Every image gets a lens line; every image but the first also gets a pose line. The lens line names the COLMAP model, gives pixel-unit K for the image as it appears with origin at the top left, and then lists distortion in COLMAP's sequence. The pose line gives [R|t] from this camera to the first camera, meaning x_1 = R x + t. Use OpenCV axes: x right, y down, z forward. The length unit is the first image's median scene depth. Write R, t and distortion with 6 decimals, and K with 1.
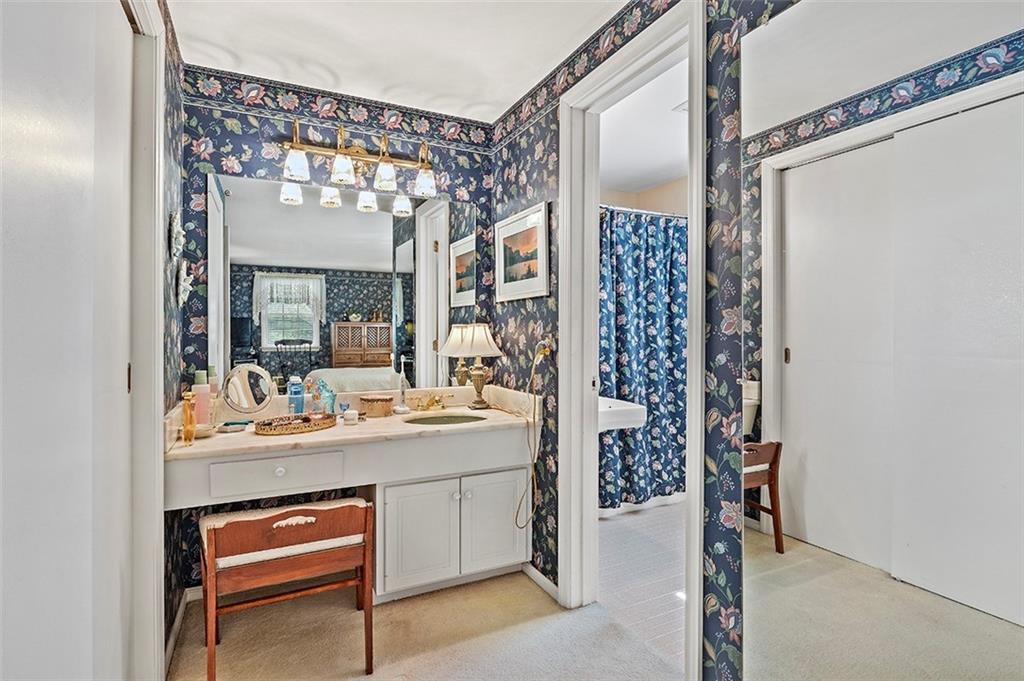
lens RADIAL K [[514.1, 0, 509.6], [0, 514.1, 339.6], [0, 0, 1]] dist [-0.005566, -0.001302]
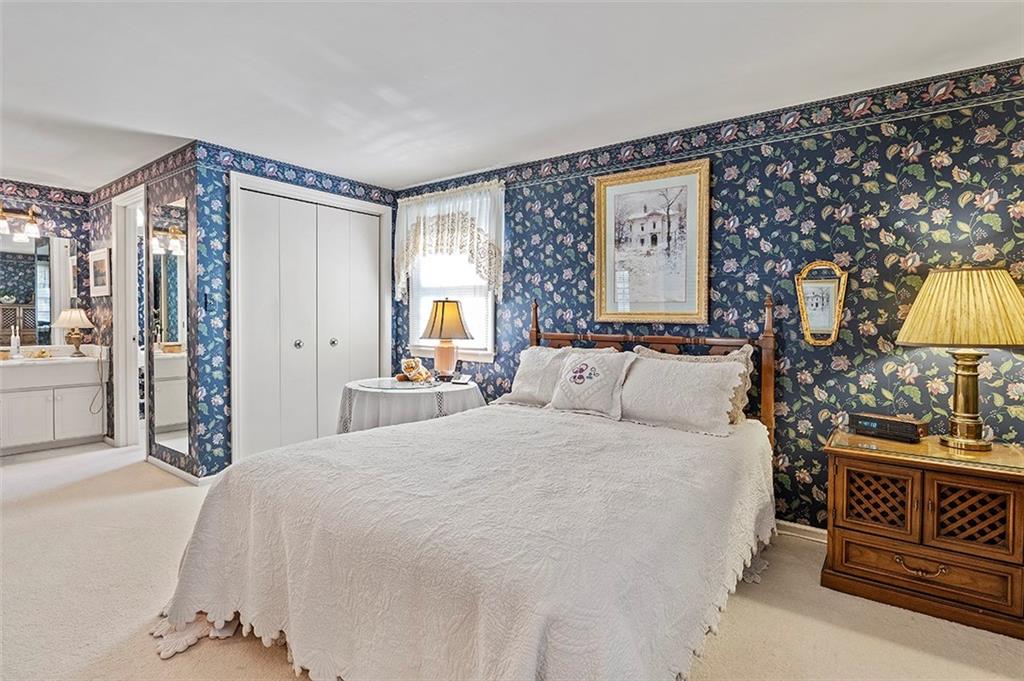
lens RADIAL K [[514.1, 0, 516.9], [0, 514.1, 334.9], [0, 0, 1]] dist [-0.005566, -0.001302]
pose [[0.891344, -0.003915, 0.453310, 0.480375], [-0.003542, 0.999872, 0.015600, 0.025059], [-0.453313, -0.015510, 0.891216, -1.223096]]
